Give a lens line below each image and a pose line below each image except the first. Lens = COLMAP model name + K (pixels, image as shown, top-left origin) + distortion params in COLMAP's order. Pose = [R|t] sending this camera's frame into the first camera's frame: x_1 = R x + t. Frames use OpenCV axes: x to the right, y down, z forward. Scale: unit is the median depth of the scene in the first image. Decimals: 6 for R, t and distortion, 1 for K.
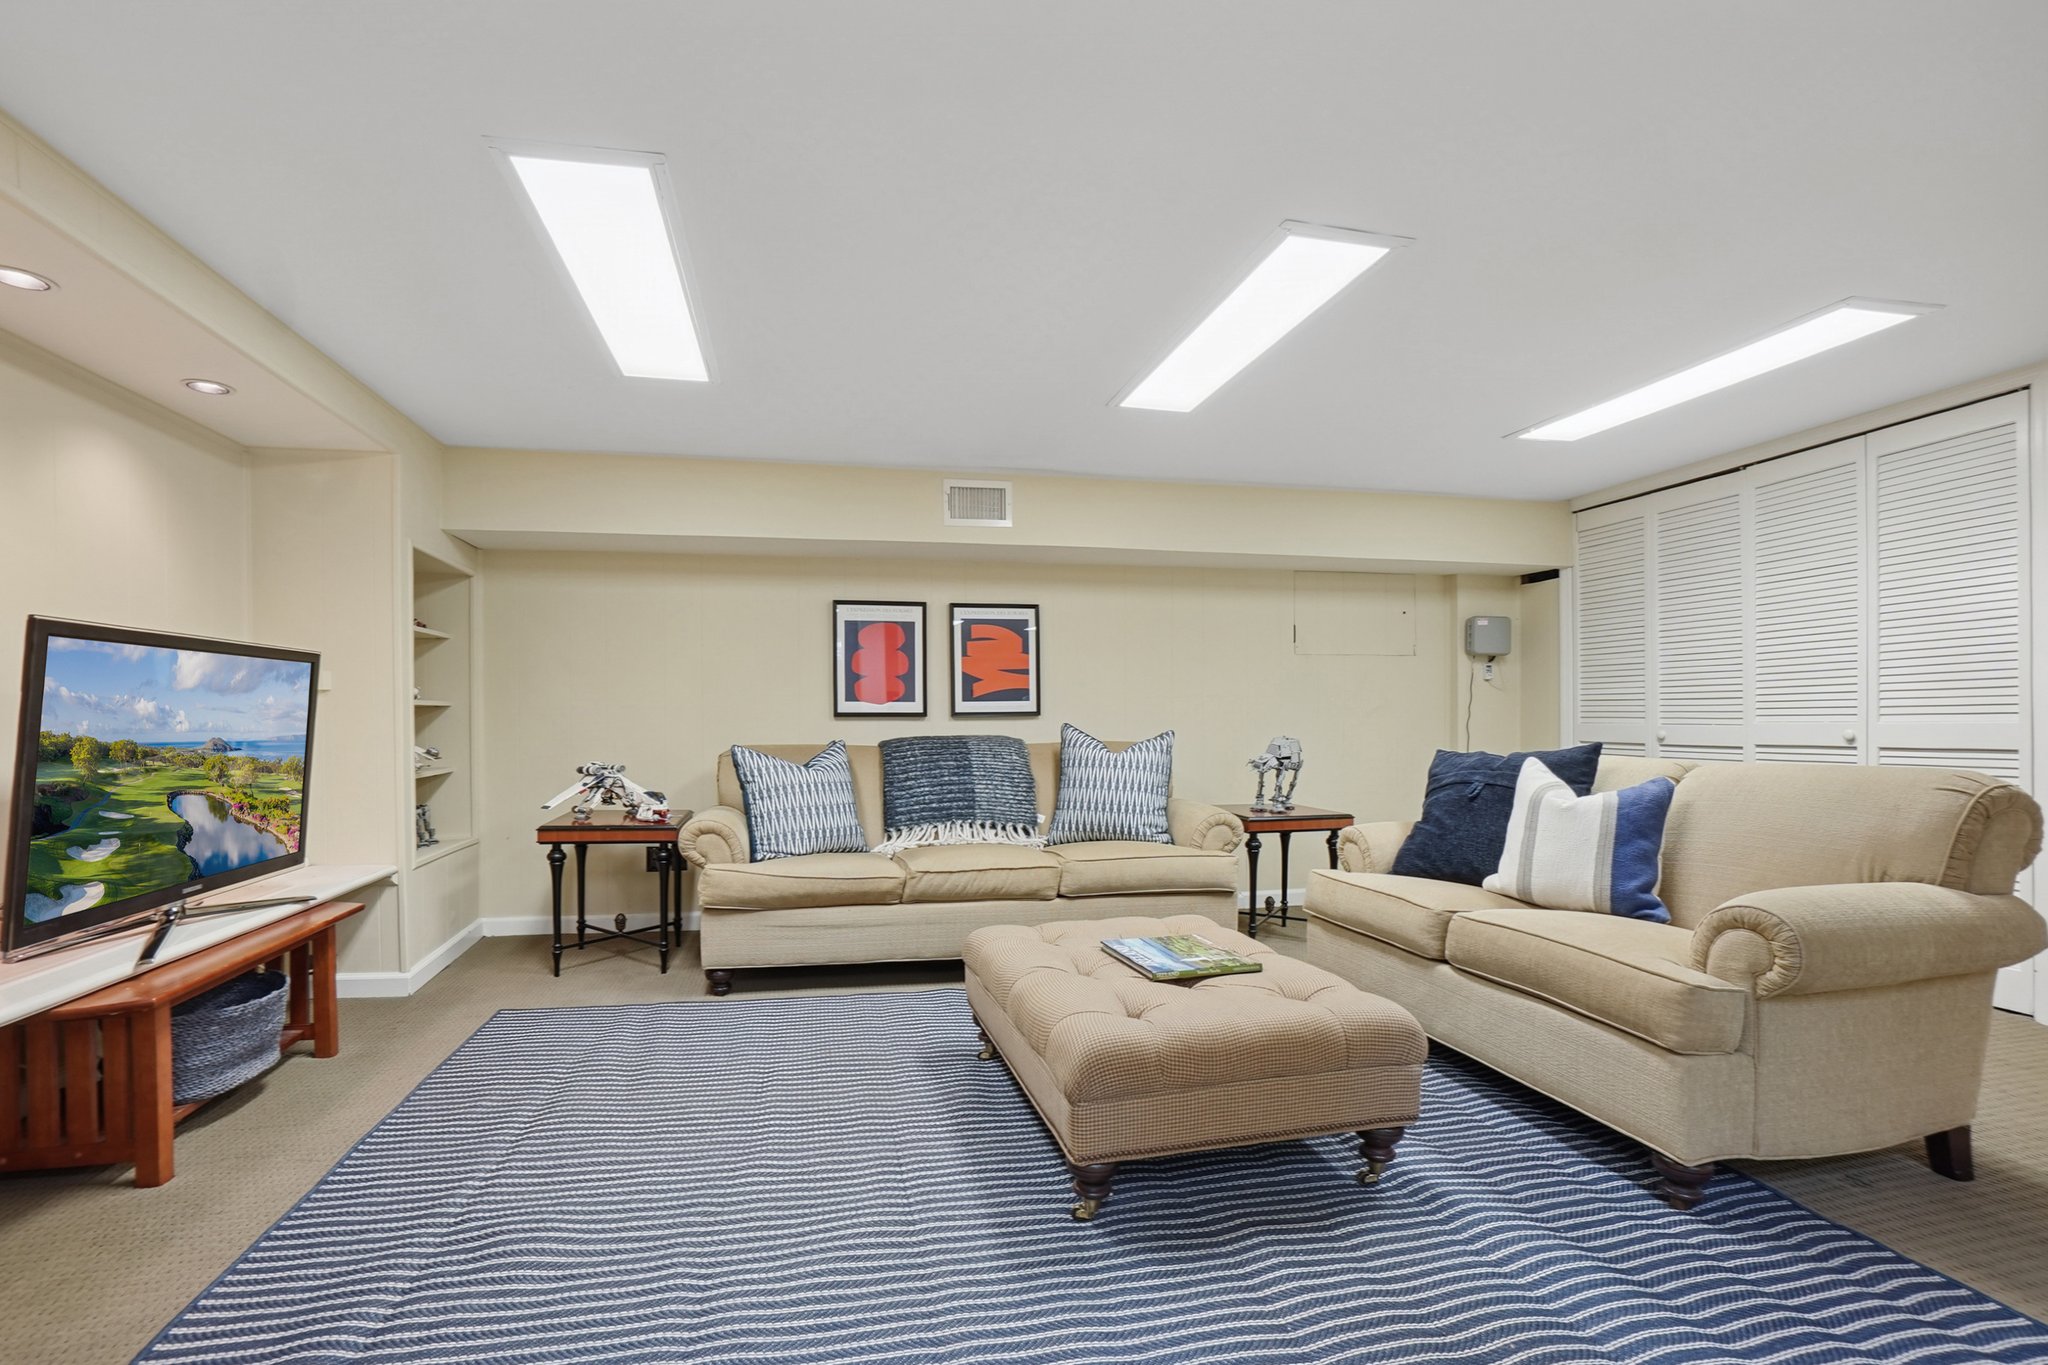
lens RADIAL K [[934.7, 0, 994.0], [0, 934.7, 706.6], [0, 0, 1]] dist [0.000910, 0.000301]
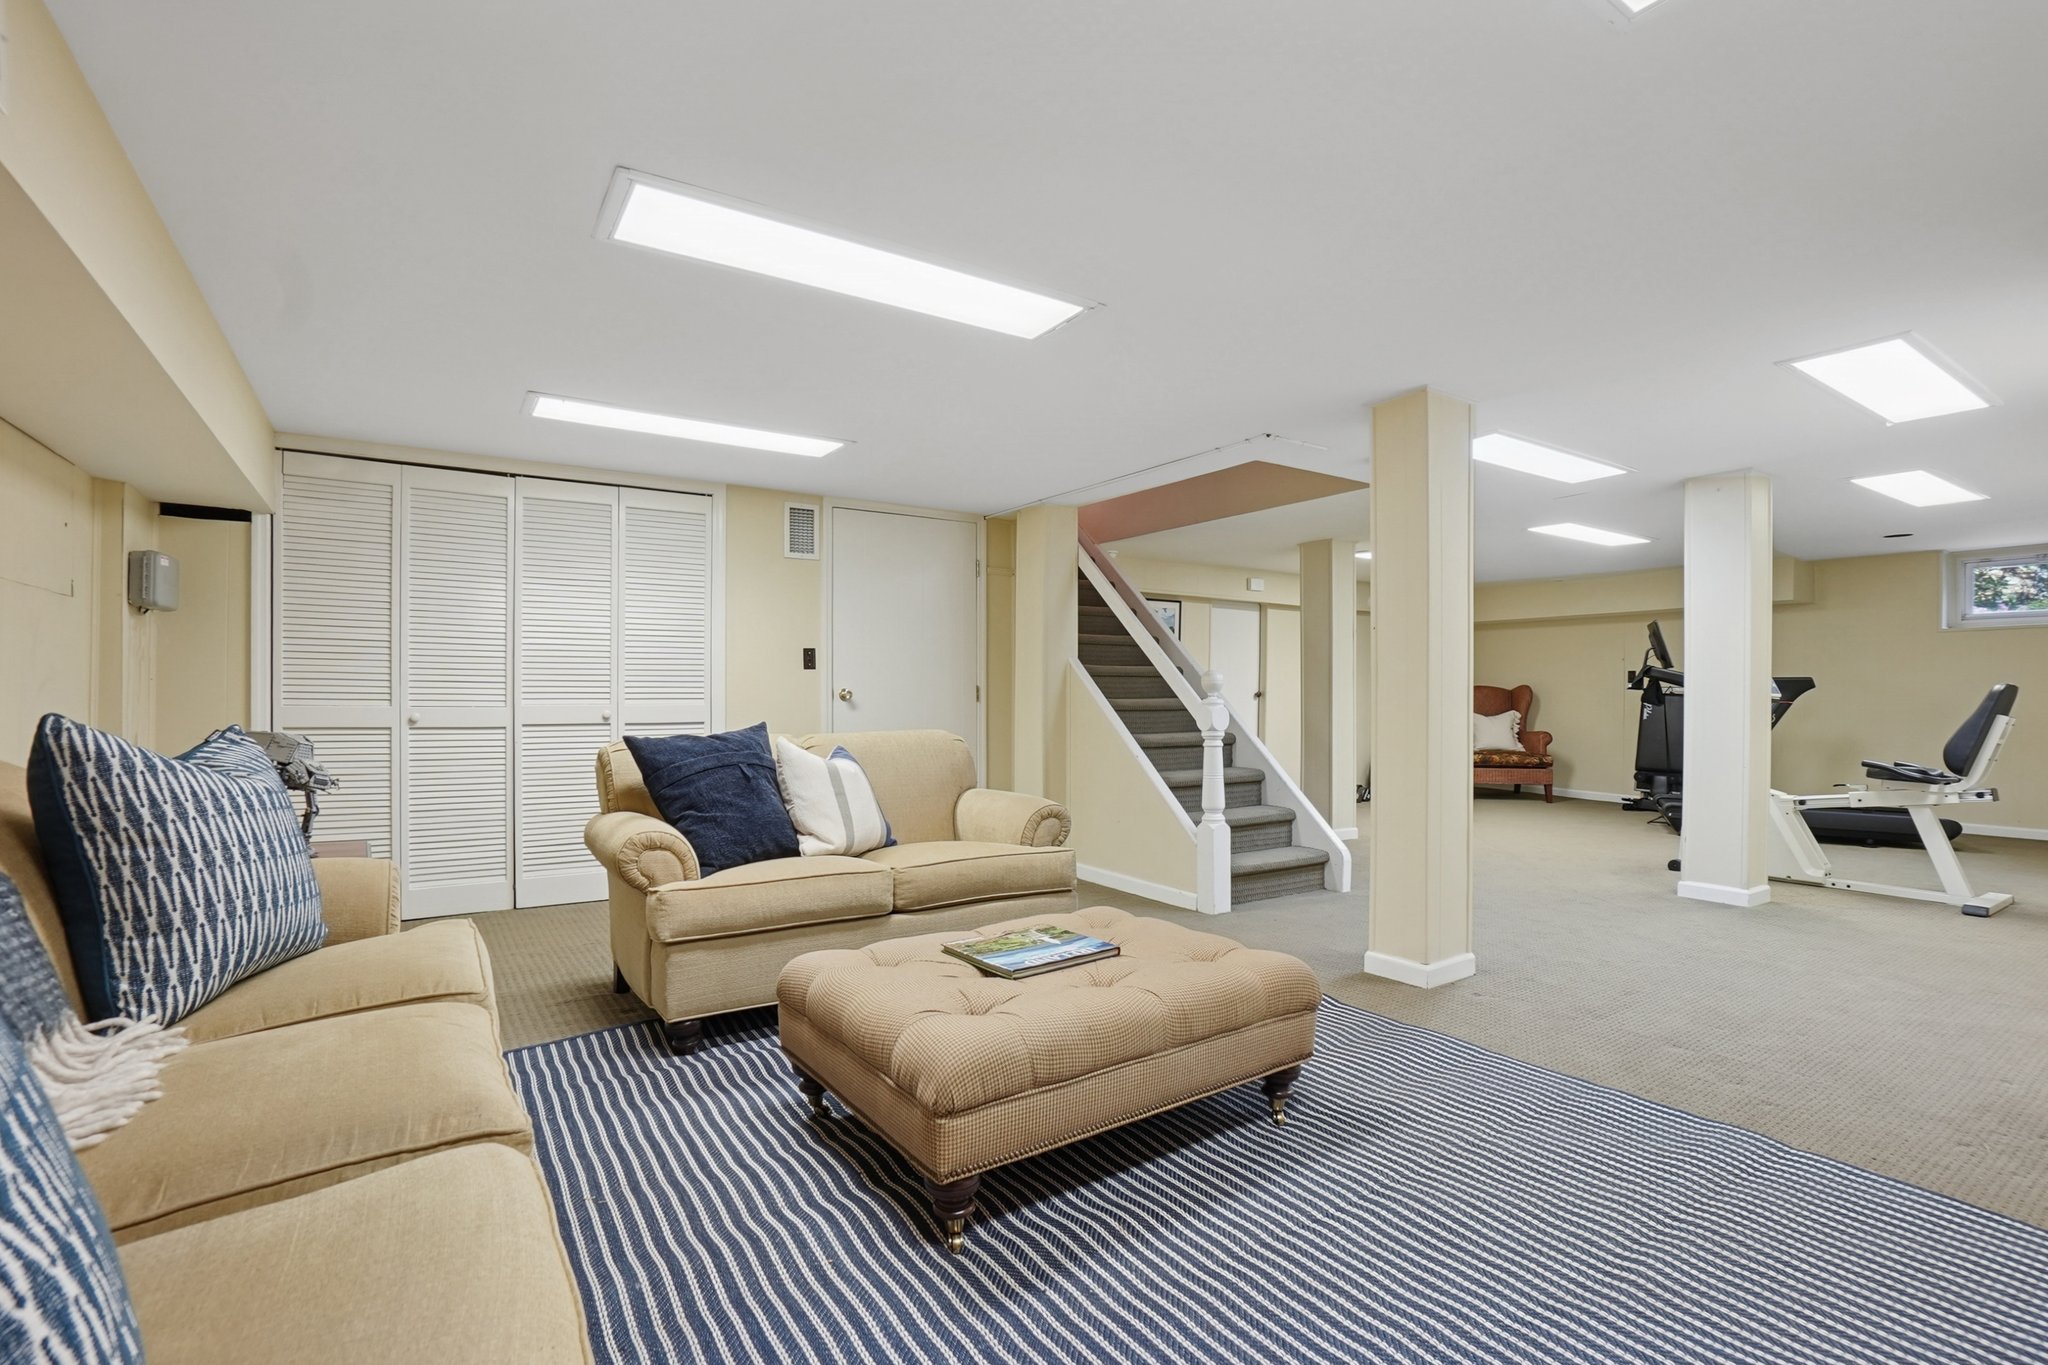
lens RADIAL K [[934.7, 0, 994.0], [0, 934.7, 706.6], [0, 0, 1]] dist [0.000910, 0.000301]
pose [[-0.359967, -0.011700, 0.932892, -0.515934], [-0.018734, 0.999810, 0.005311, 0.002454], [-0.932777, -0.015566, -0.360118, 1.006222]]
